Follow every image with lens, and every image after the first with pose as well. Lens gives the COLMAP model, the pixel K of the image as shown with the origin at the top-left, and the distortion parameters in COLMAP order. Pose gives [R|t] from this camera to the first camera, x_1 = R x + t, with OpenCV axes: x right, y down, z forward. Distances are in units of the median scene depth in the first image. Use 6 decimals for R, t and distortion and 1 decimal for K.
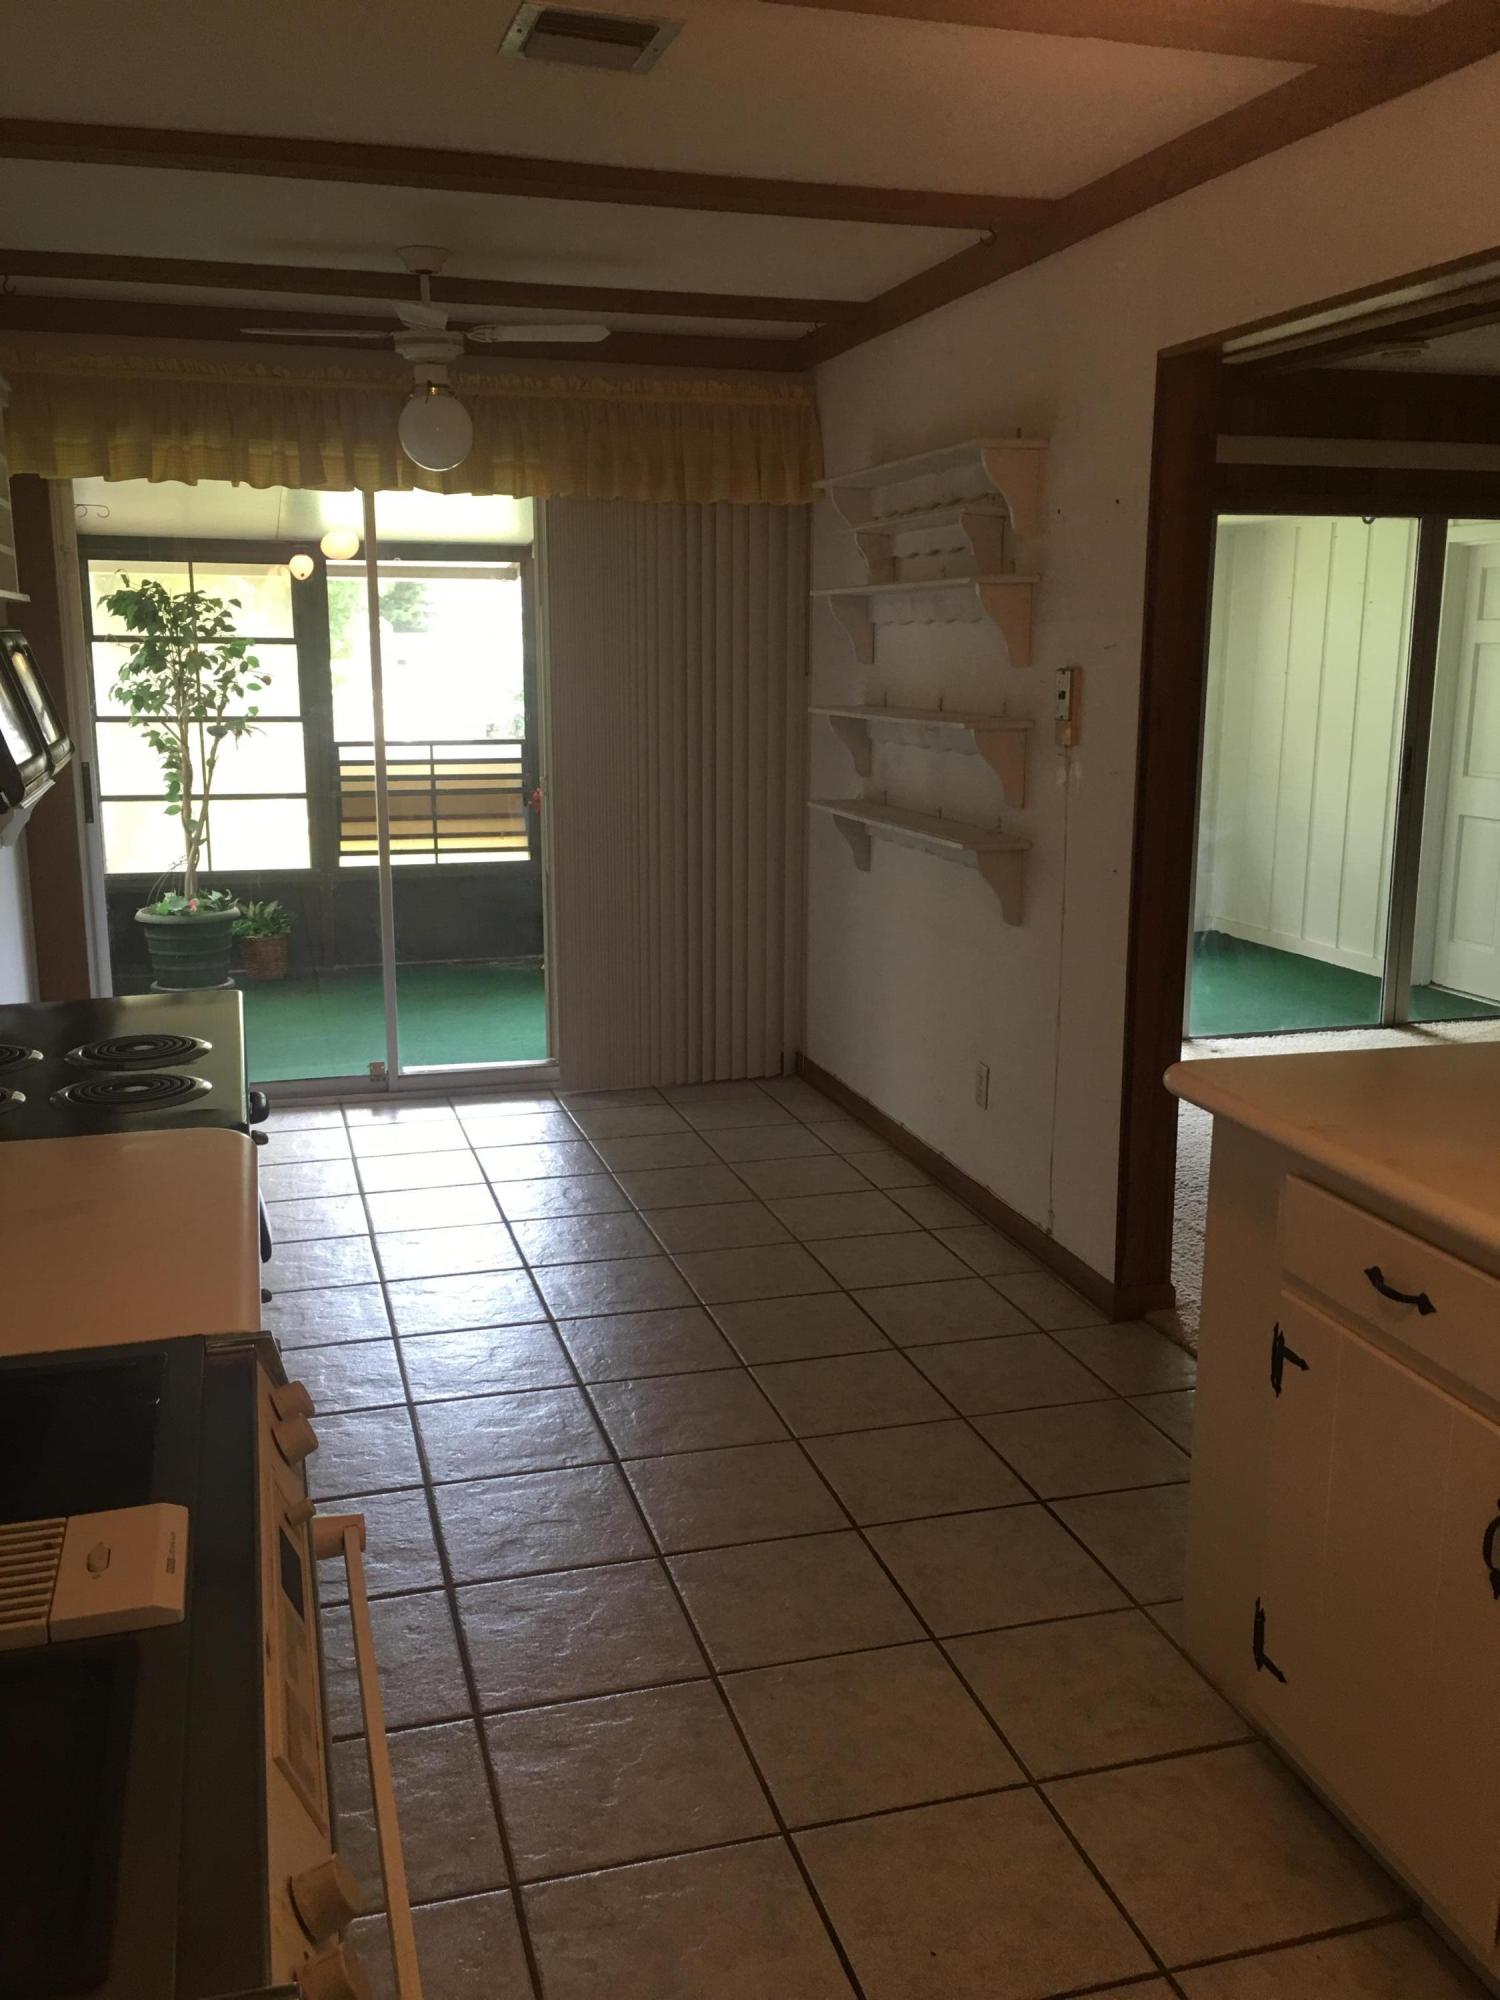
lens RADIAL K [[1716.7, 0, 750.0], [0, 1716.7, 1000.0], [0, 0, 1]] dist [0.045330, -0.015413]
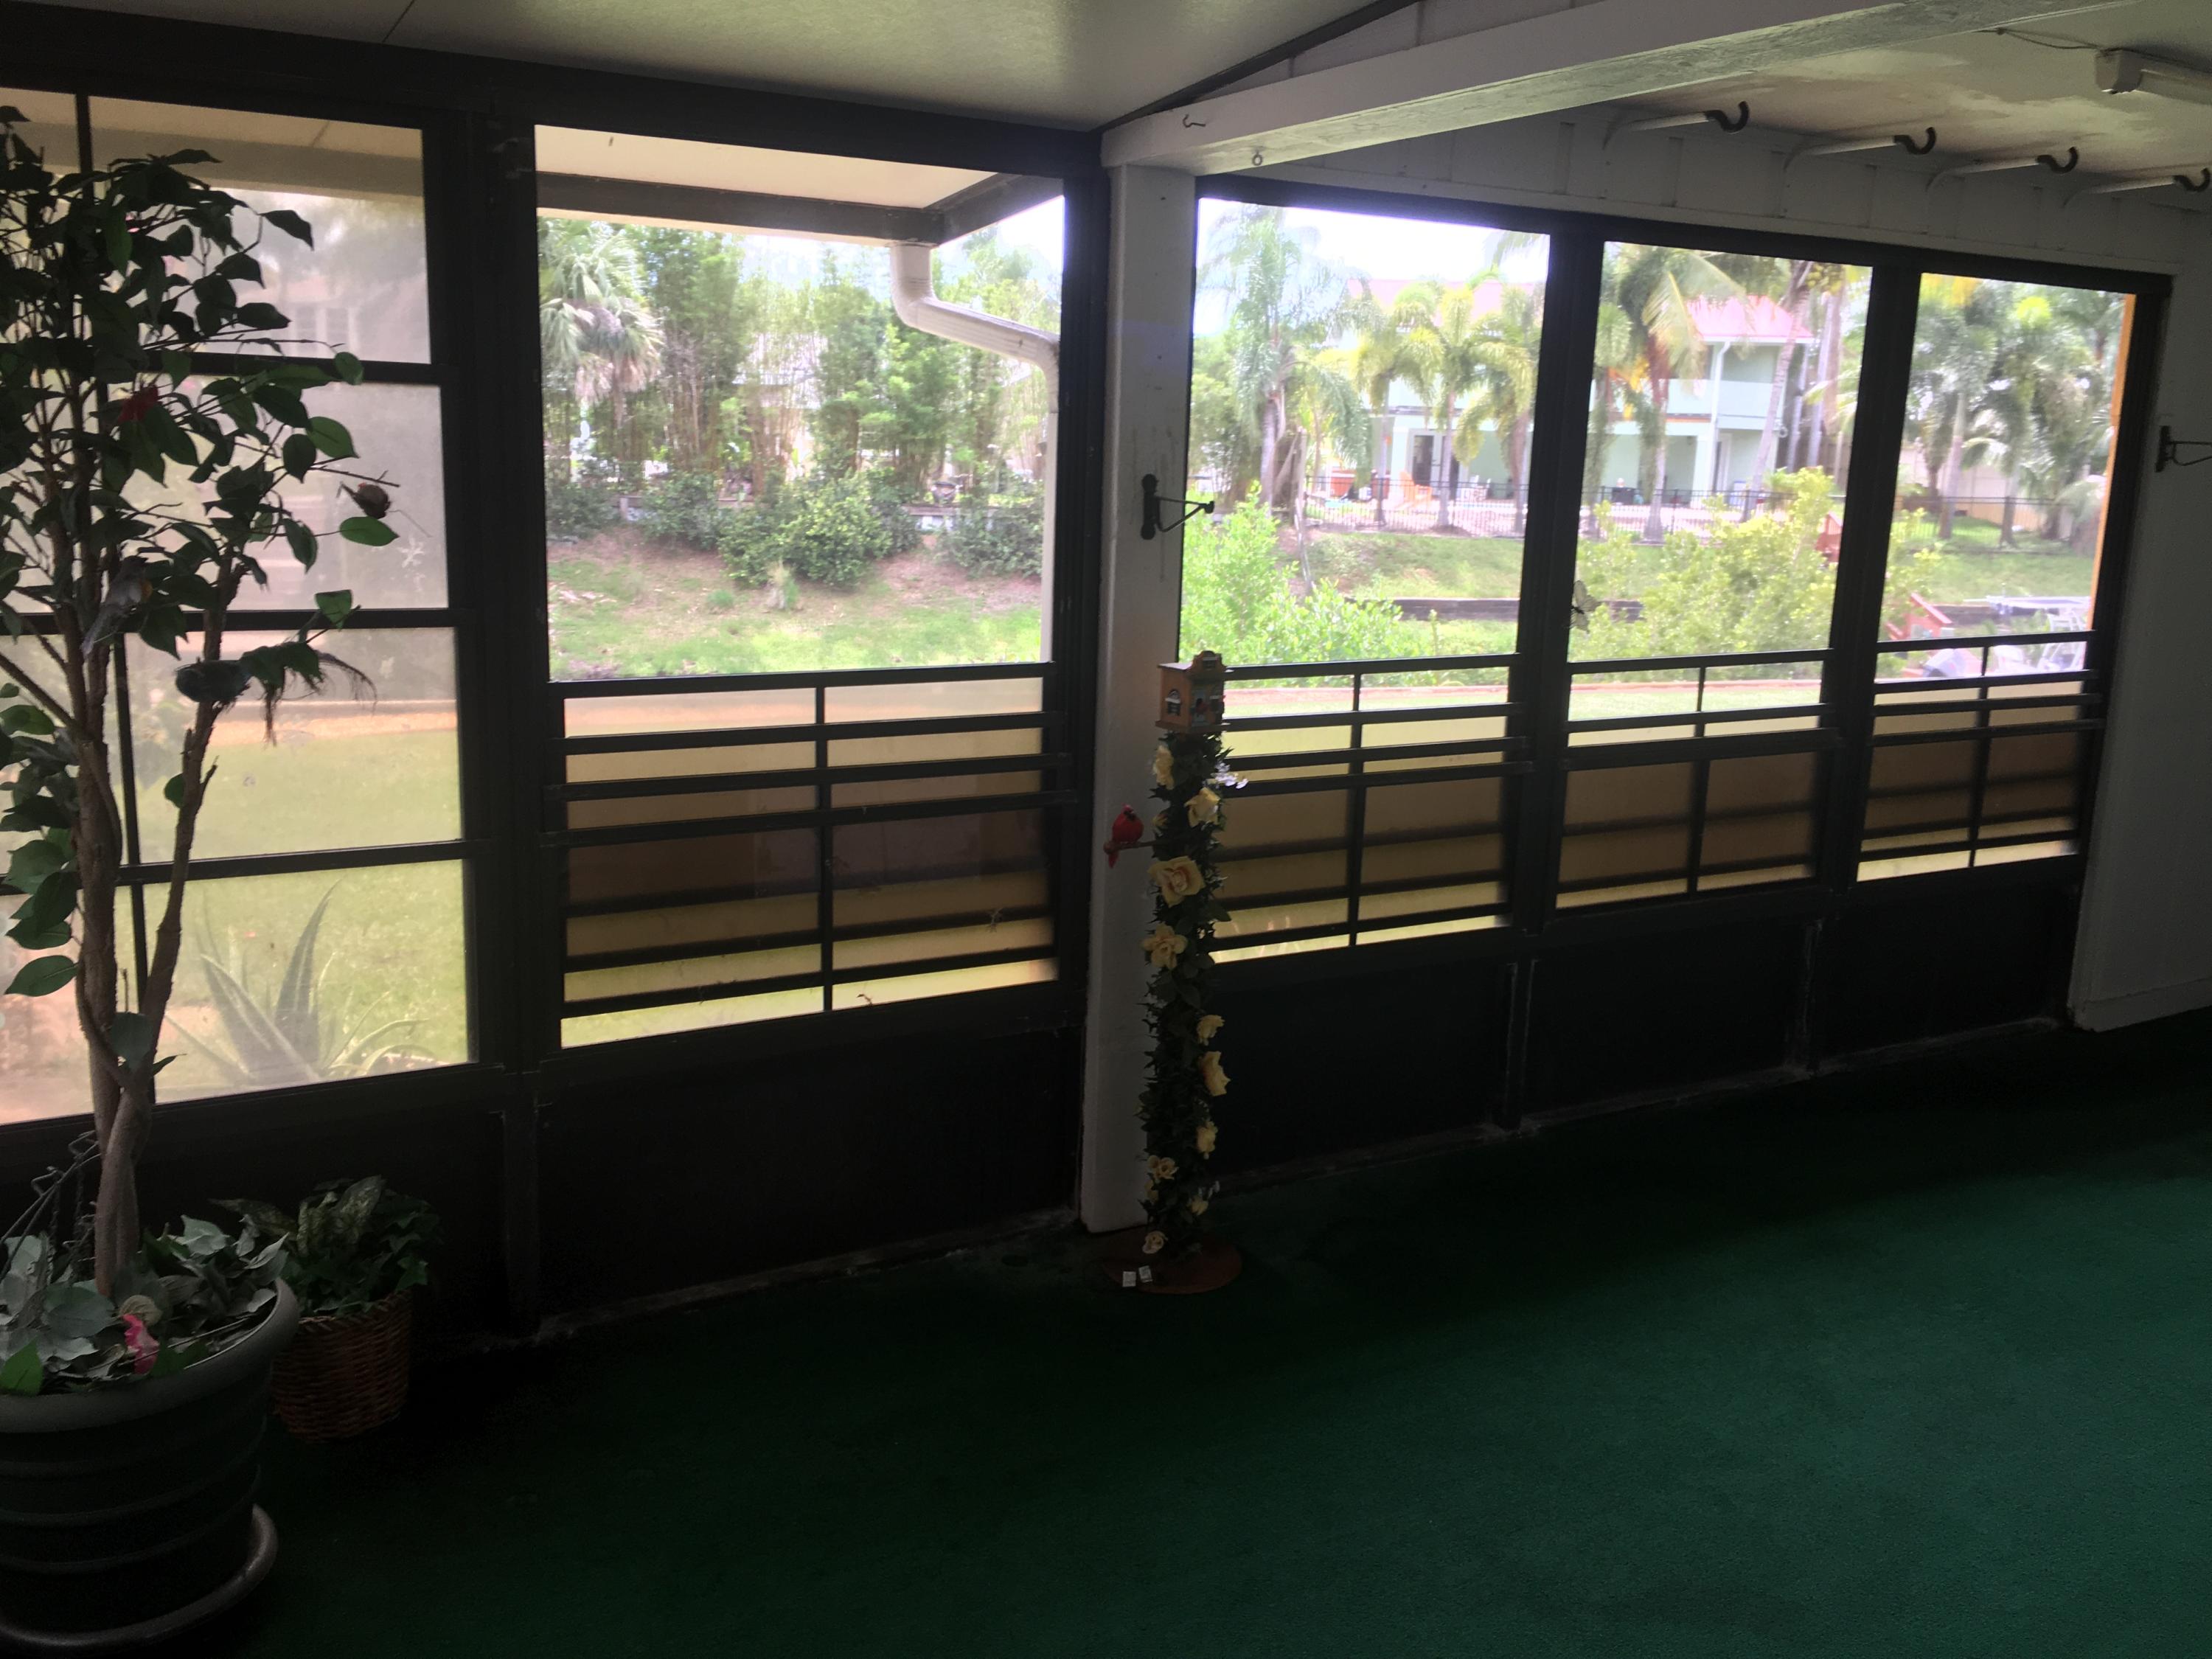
lens RADIAL K [[1898.6, 0, 1092.1], [0, 1898.6, 798.5], [0, 0, 1]] dist [0.045330, -0.015413]
pose [[0.969337, -0.021882, 0.244759, -0.247845], [0.023547, 0.999715, -0.003878, -0.133013], [-0.244604, 0.009522, 0.969576, 0.665764]]
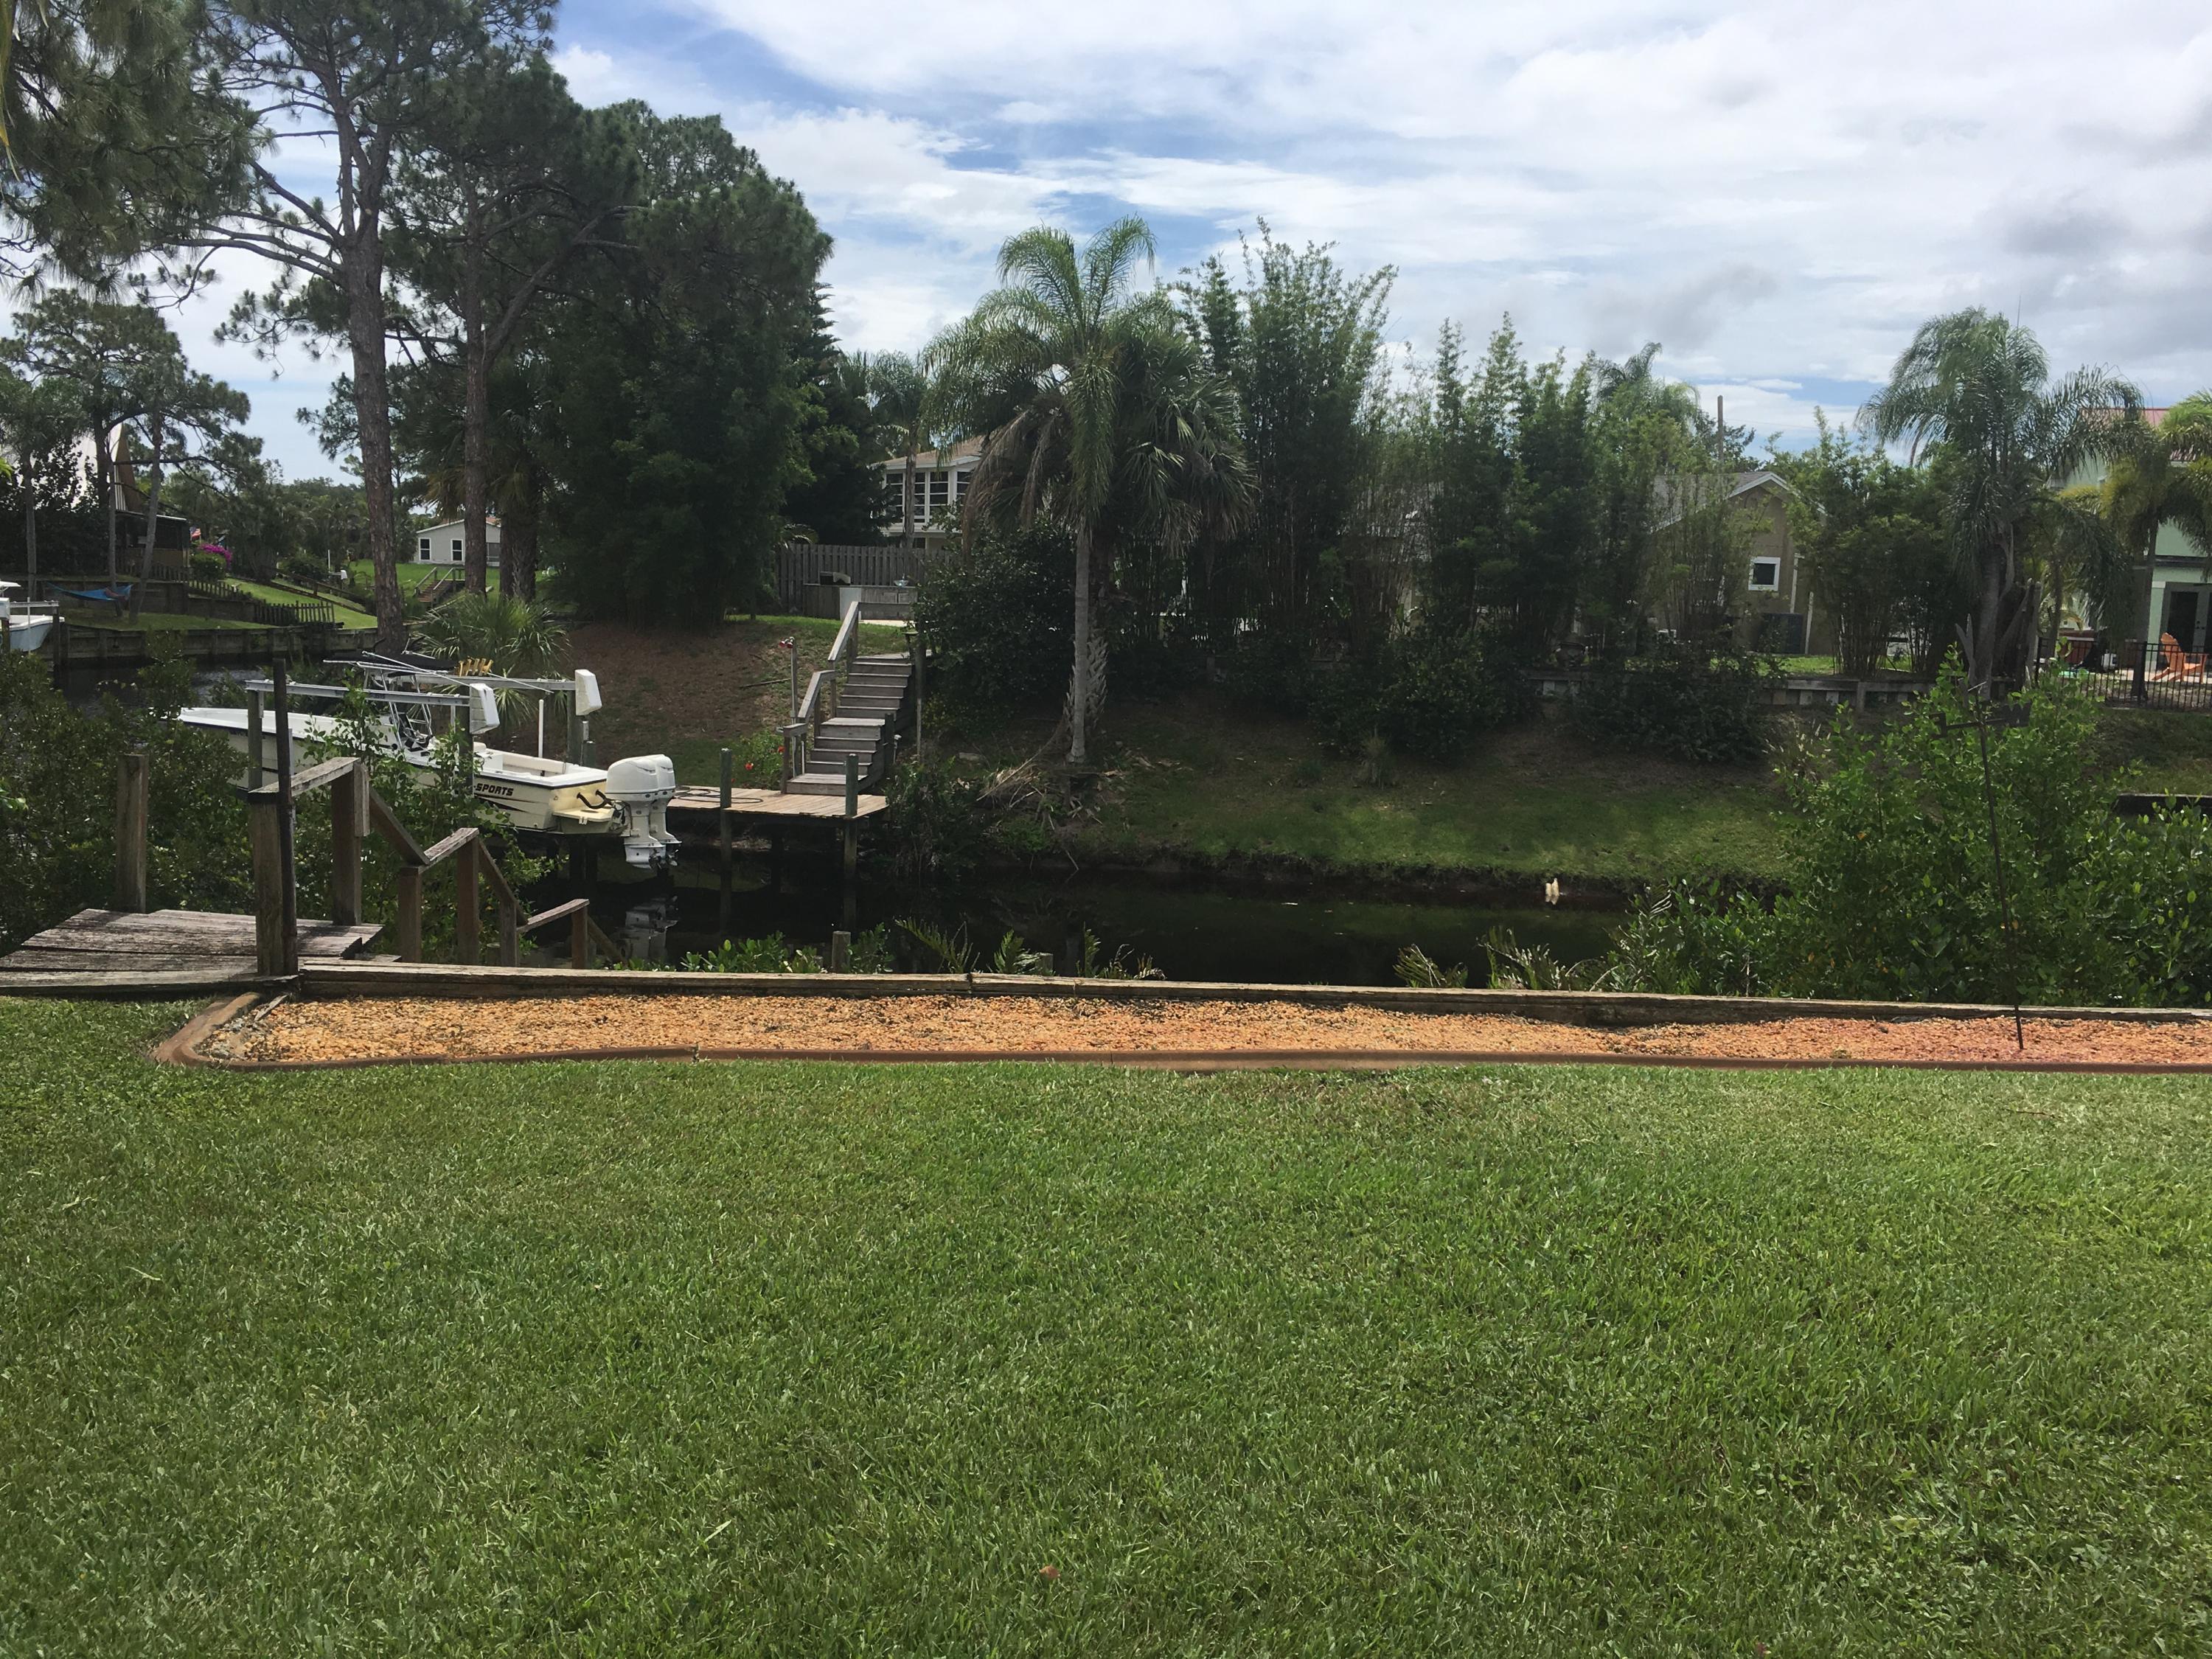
lens RADIAL K [[1898.6, 0, 1092.1], [0, 1898.6, 798.5], [0, 0, 1]] dist [0.045330, -0.015413]
pose [[0.996789, 0.034720, -0.072154, -0.237797], [-0.040853, 0.995514, -0.085339, -0.142053], [0.068867, 0.088012, 0.993736, 0.722864]]
